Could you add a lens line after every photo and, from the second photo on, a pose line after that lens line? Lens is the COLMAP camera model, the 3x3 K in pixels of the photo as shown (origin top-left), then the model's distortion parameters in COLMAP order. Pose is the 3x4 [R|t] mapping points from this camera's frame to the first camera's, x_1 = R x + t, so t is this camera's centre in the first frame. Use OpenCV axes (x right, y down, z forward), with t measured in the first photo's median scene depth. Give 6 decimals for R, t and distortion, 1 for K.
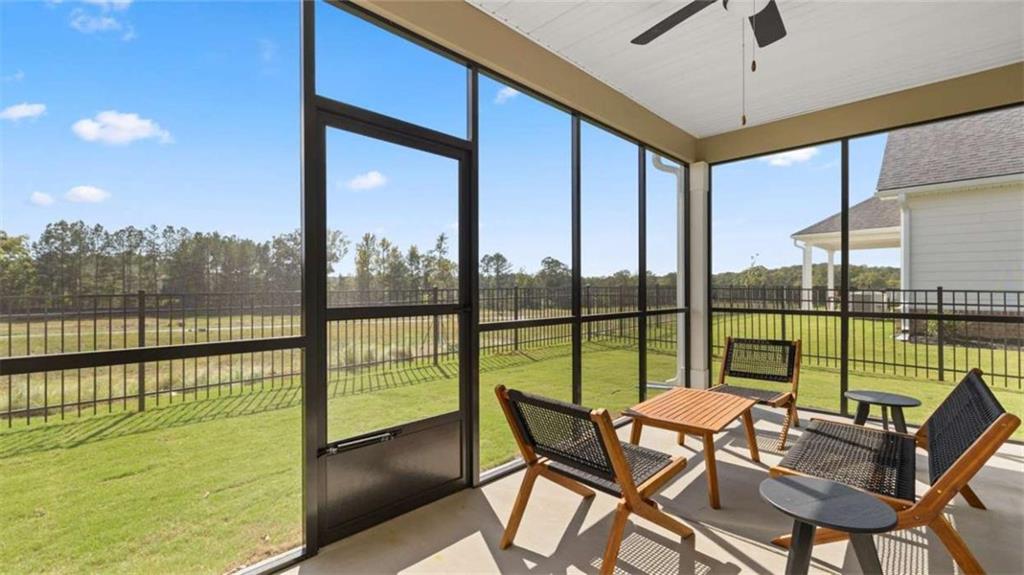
lens RADIAL K [[434.4, 0, 508.3], [0, 434.4, 289.0], [0, 0, 1]] dist [-0.001677, -0.000820]
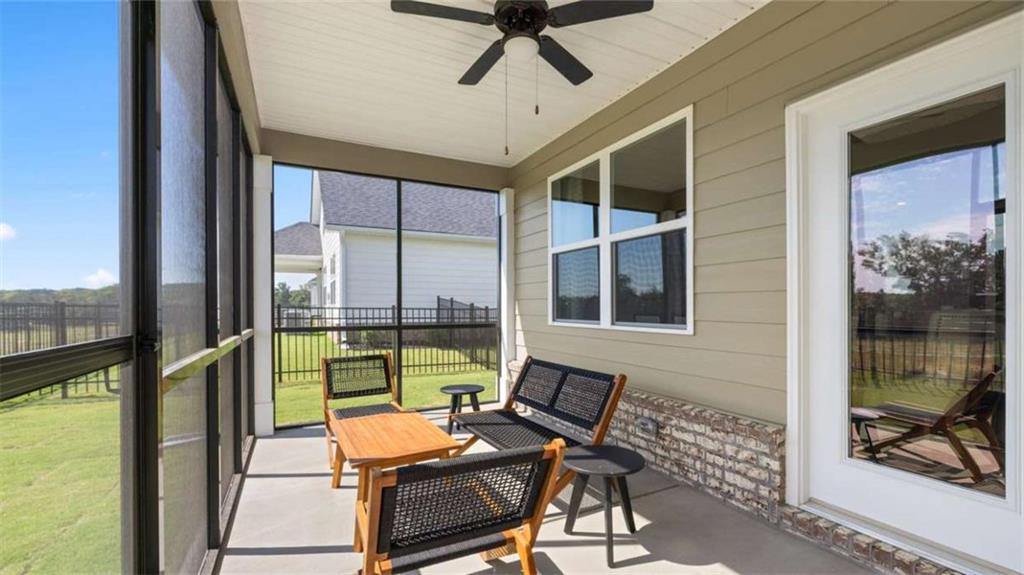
lens RADIAL K [[438.4, 0, 512.9], [0, 438.4, 309.8], [0, 0, 1]] dist [-0.000201, -0.000134]
pose [[0.306034, -0.004889, 0.952008, -0.264389], [0.000512, 0.999988, 0.004970, 0.003390], [-0.952020, -0.001033, 0.306033, 0.334123]]
